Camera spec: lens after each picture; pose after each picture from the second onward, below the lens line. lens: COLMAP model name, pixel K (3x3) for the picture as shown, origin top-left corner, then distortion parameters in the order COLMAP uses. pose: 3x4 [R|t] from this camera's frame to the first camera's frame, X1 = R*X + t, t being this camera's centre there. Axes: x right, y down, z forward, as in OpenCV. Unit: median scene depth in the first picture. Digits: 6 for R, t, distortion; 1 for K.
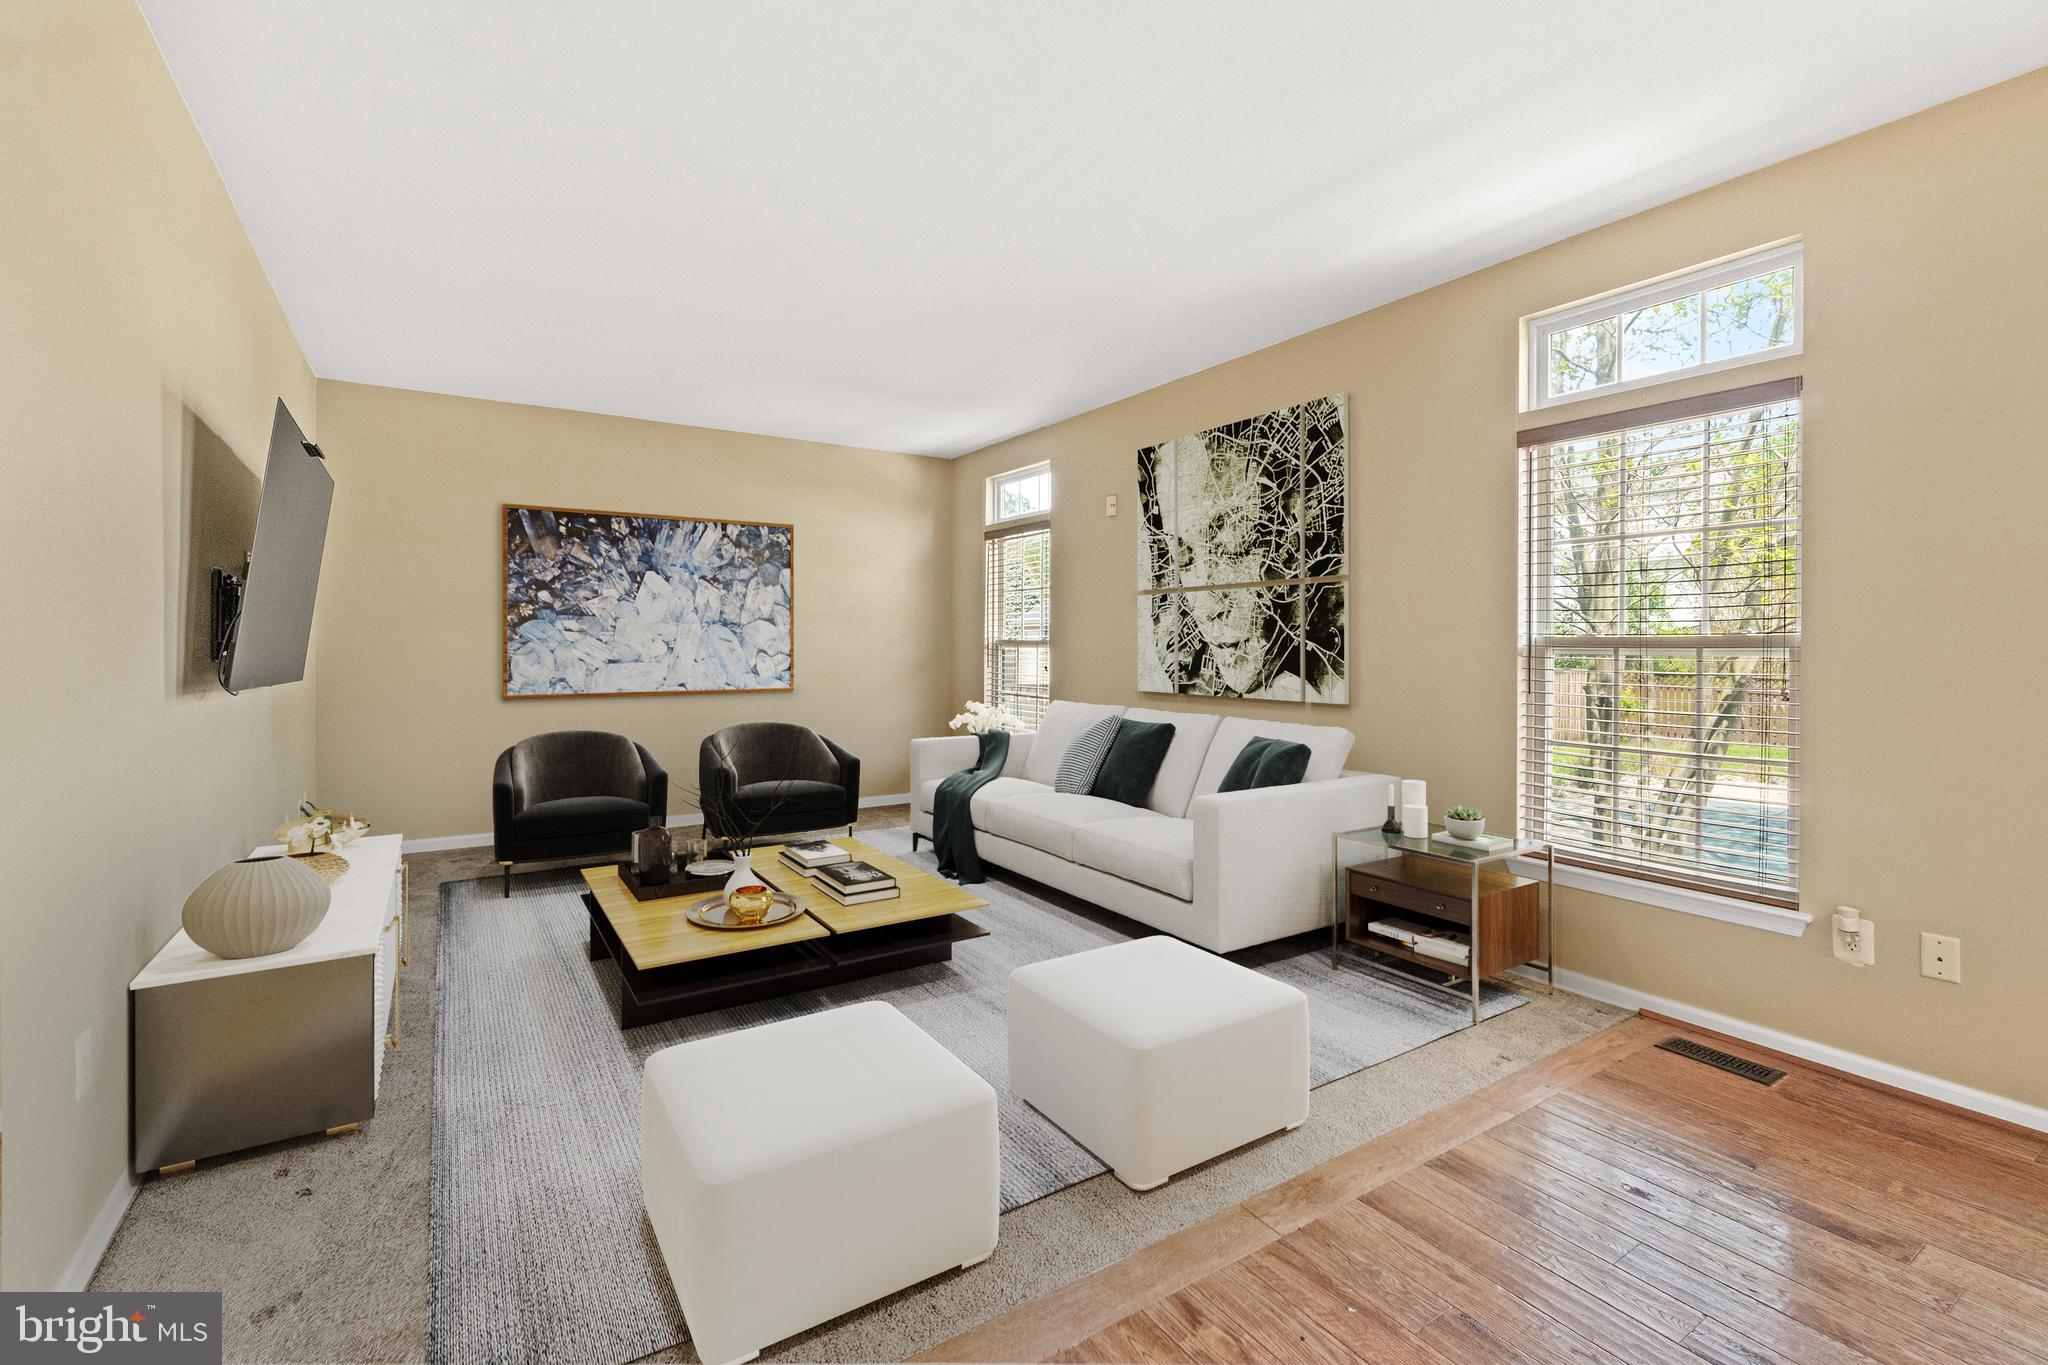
lens RADIAL K [[899.0, 0, 1025.9], [0, 899.0, 649.7], [0, 0, 1]] dist [0.001565, 0.000159]
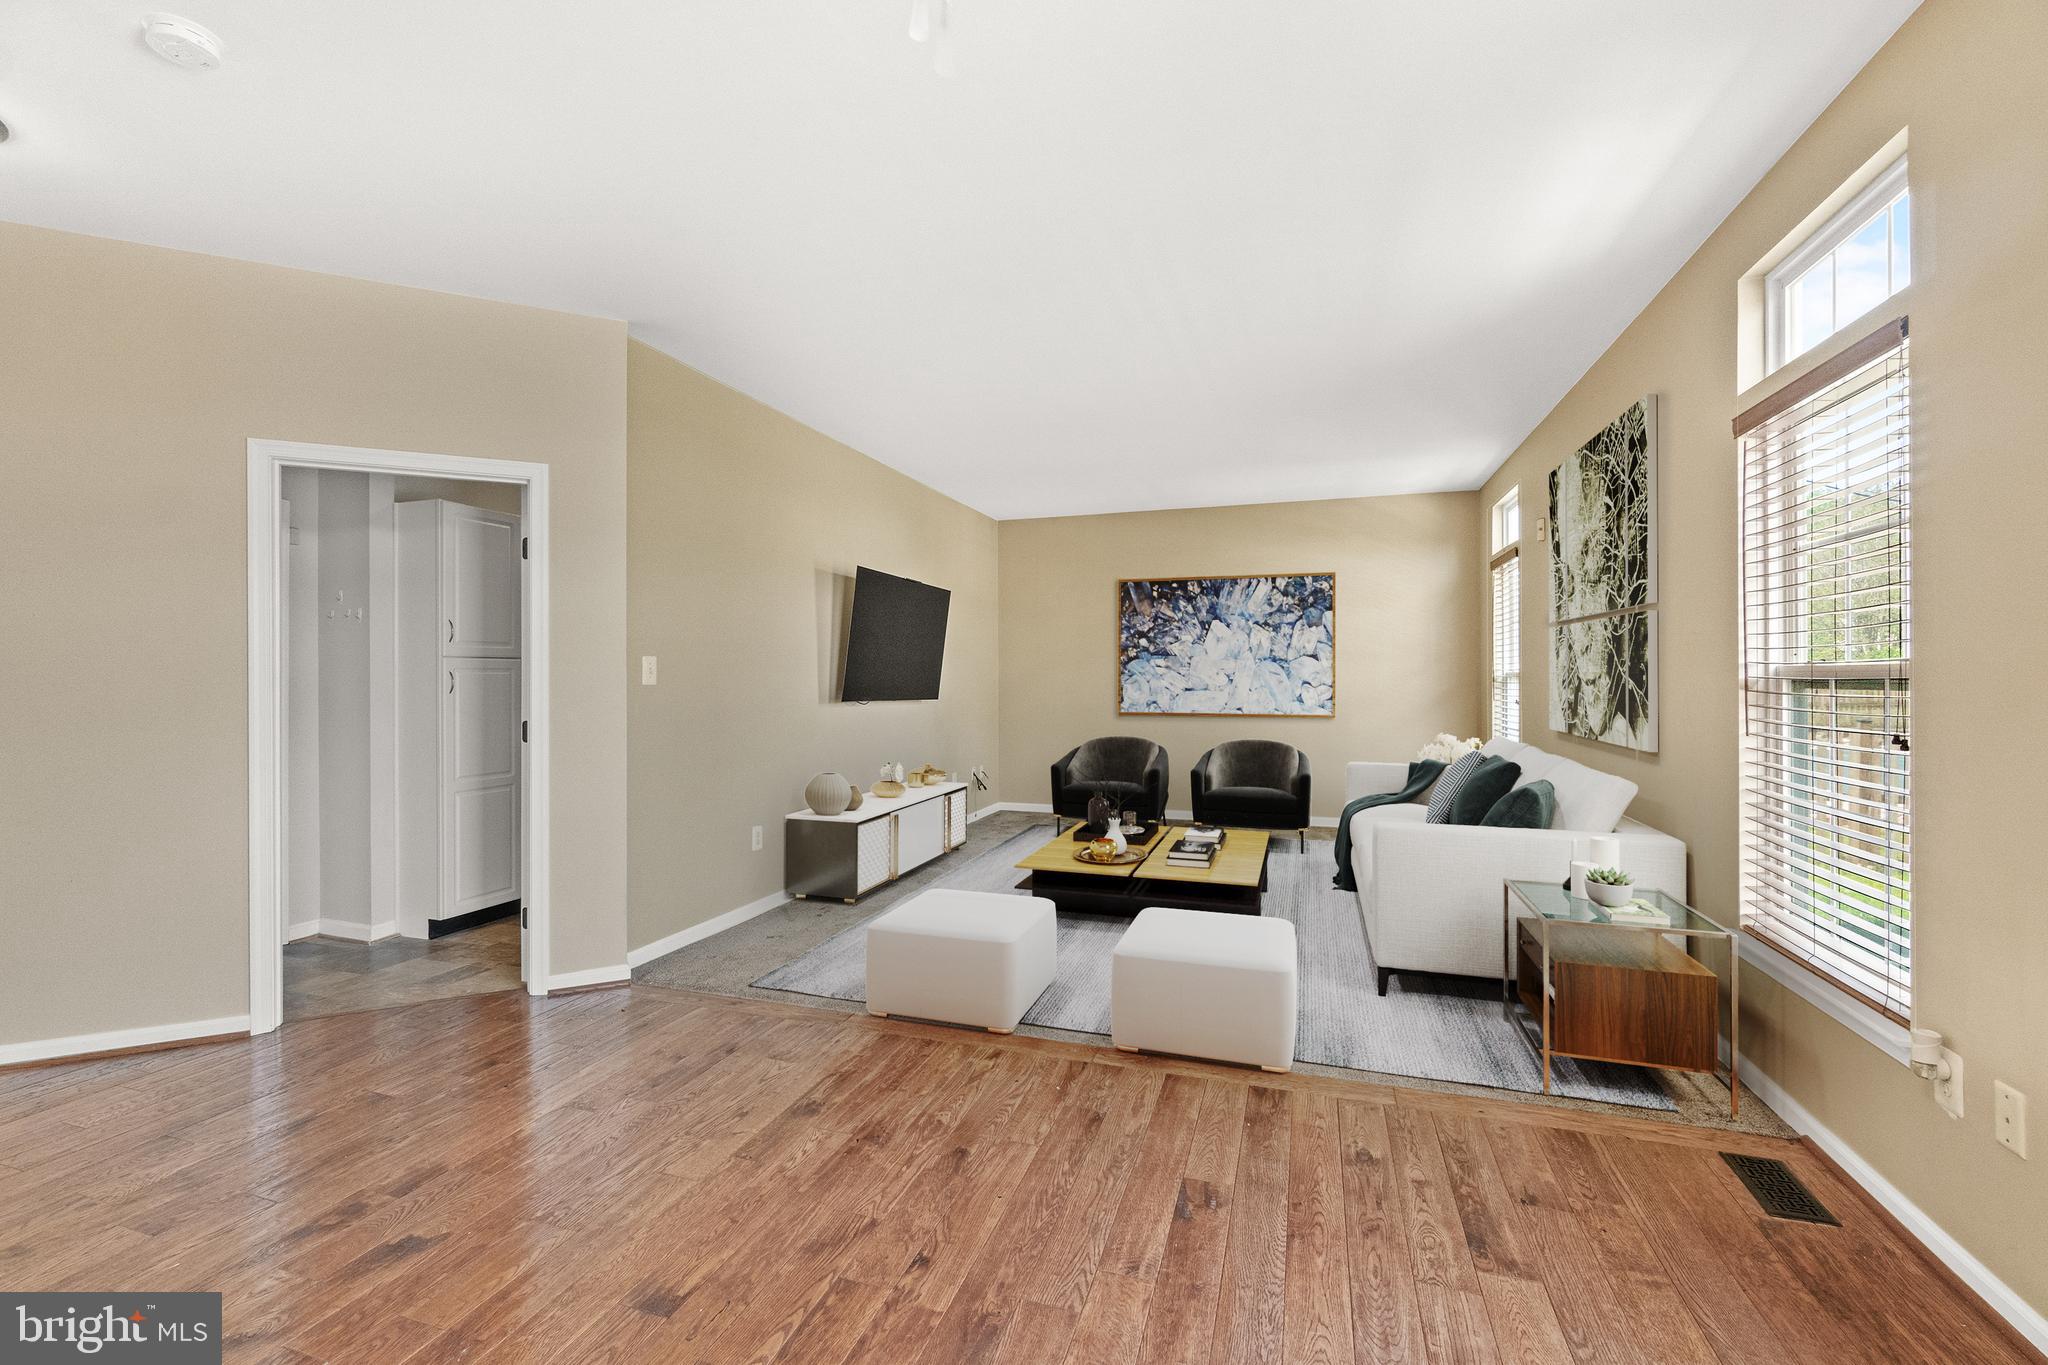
lens RADIAL K [[861.7, 0, 1024.2], [0, 861.7, 664.0], [0, 0, 1]] dist [-0.044558, 0.000061]
pose [[0.624783, -0.007413, -0.780764, 0.389238], [-0.004866, 0.999899, -0.013388, -0.006772], [0.780784, 0.012163, 0.624683, 0.014232]]
